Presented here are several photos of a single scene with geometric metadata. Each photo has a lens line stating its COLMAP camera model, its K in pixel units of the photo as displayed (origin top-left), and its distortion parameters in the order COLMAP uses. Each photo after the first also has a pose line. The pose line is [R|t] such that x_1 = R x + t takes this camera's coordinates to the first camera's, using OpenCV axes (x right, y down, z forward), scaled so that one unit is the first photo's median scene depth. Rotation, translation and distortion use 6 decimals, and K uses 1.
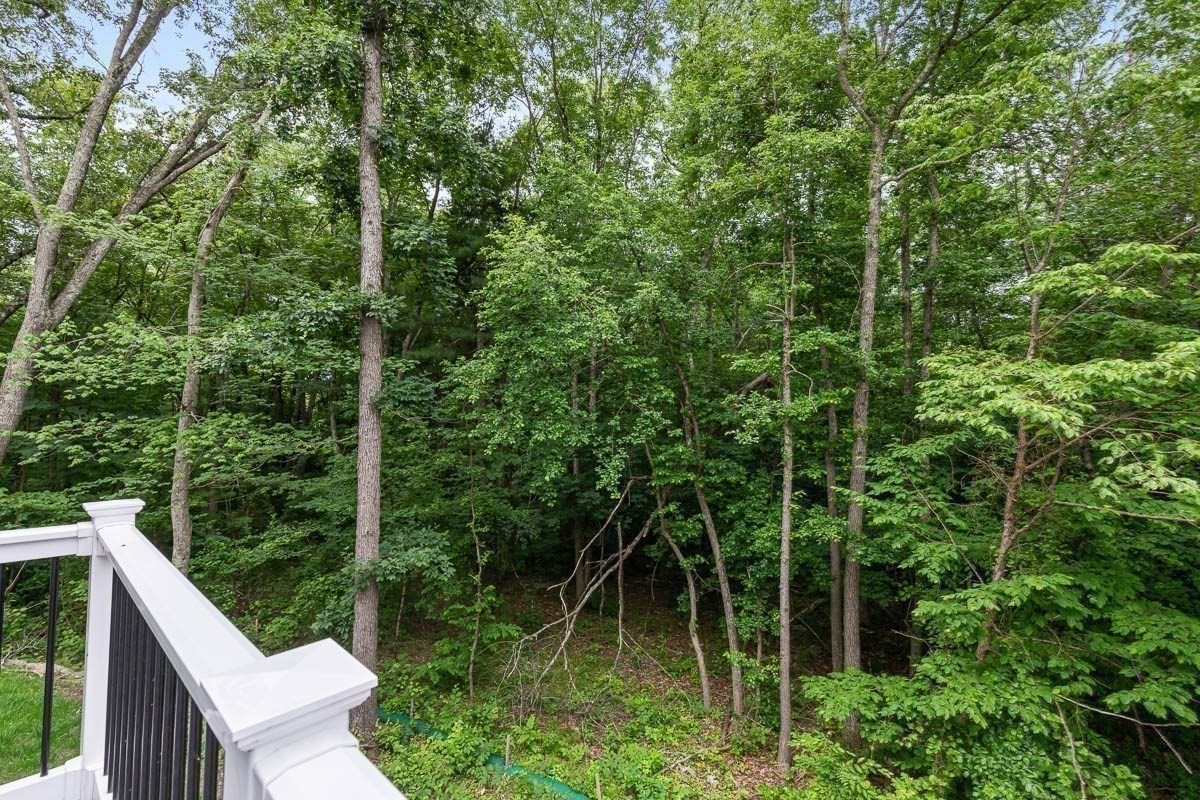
lens RADIAL K [[548.1, 0, 600.4], [0, 548.1, 395.9], [0, 0, 1]] dist [0.004032, -0.001988]
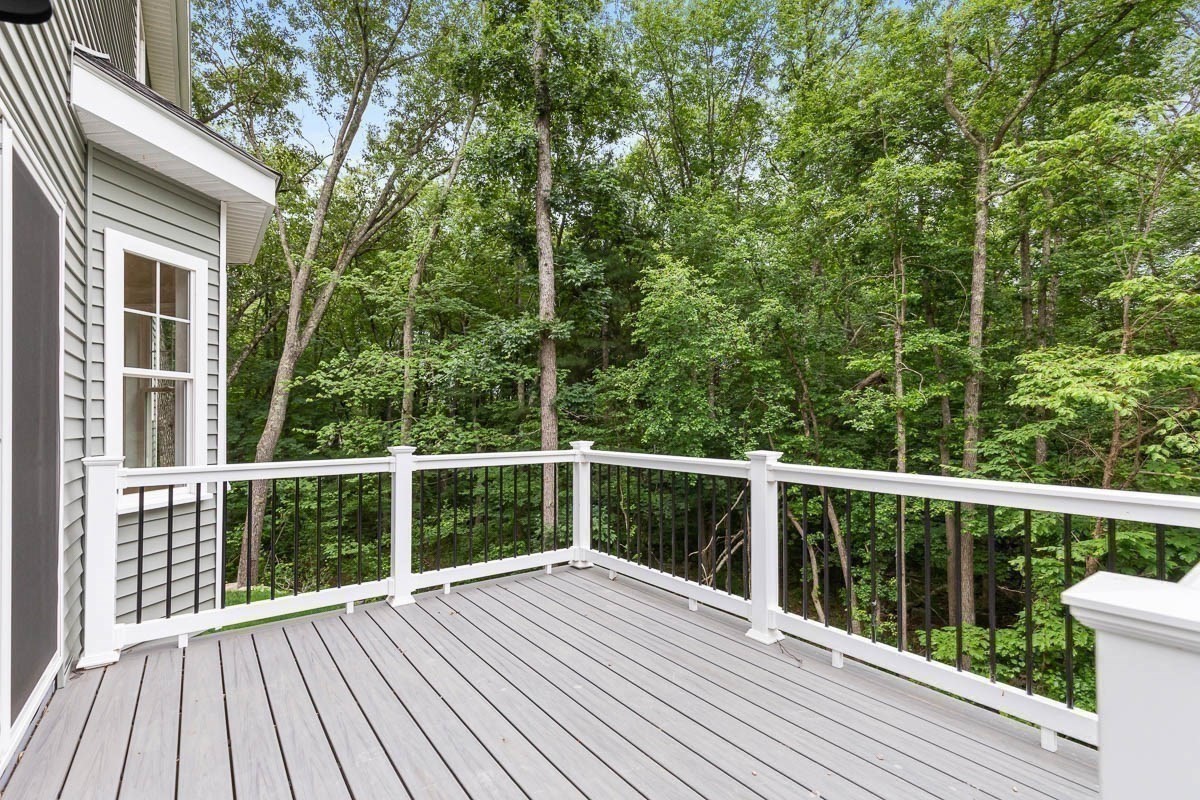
lens RADIAL K [[548.1, 0, 599.1], [0, 548.1, 404.7], [0, 0, 1]] dist [0.004032, -0.001988]
pose [[0.982955, -0.023037, -0.182398, -0.070390], [0.025359, 0.999624, 0.010406, 0.002237], [0.182090, -0.014854, 0.983170, -0.249204]]
